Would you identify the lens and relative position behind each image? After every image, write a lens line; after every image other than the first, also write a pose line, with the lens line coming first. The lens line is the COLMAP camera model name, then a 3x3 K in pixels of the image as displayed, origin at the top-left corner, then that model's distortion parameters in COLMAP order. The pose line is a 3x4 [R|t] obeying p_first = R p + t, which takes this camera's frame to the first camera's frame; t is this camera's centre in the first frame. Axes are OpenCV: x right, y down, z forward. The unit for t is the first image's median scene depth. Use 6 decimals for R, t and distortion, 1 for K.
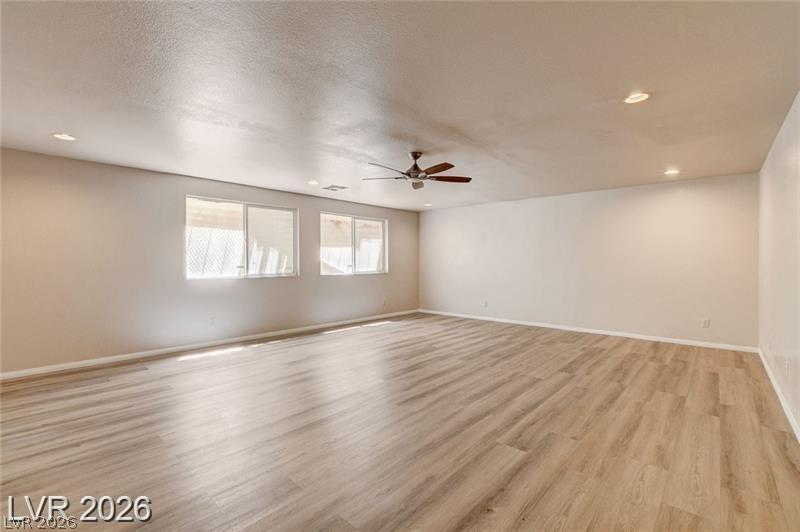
lens RADIAL K [[354.1, 0, 400.9], [0, 354.1, 258.1], [0, 0, 1]] dist [-0.004408, -0.000267]
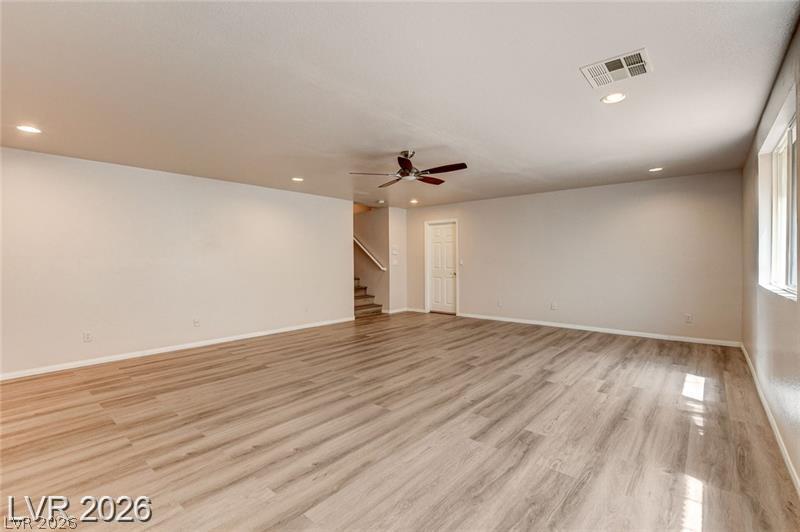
lens RADIAL K [[352.8, 0, 397.3], [0, 352.8, 265.6], [0, 0, 1]] dist [-0.018699, 0.000437]
pose [[-0.999997, 0.002296, 0.000598, 0.074077], [0.002299, 0.999984, 0.005165, 0.020900], [-0.000586, 0.005167, -0.999986, 1.964247]]
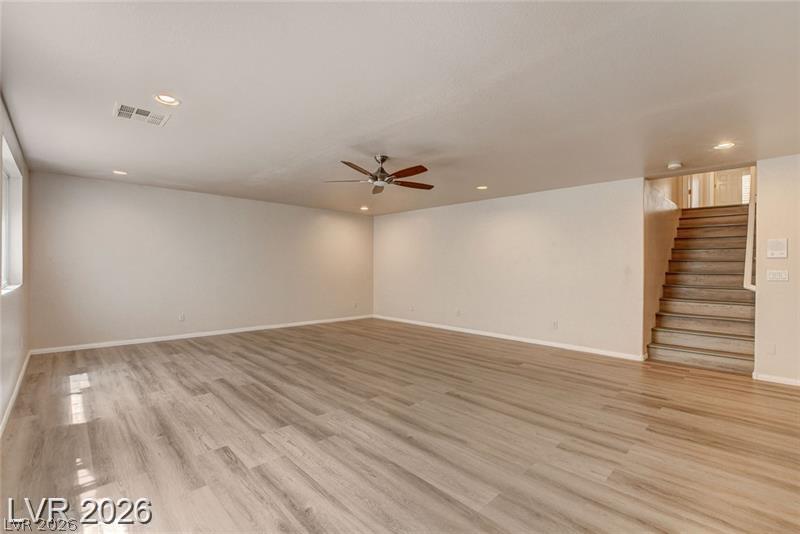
lens RADIAL K [[352.8, 0, 397.3], [0, 352.8, 266.6], [0, 0, 1]] dist [-0.018699, 0.000437]
pose [[0.077103, -0.002256, 0.997021, -0.921046], [-0.019658, 0.999800, 0.003782, 0.007229], [-0.996829, -0.019891, 0.077043, 0.865486]]
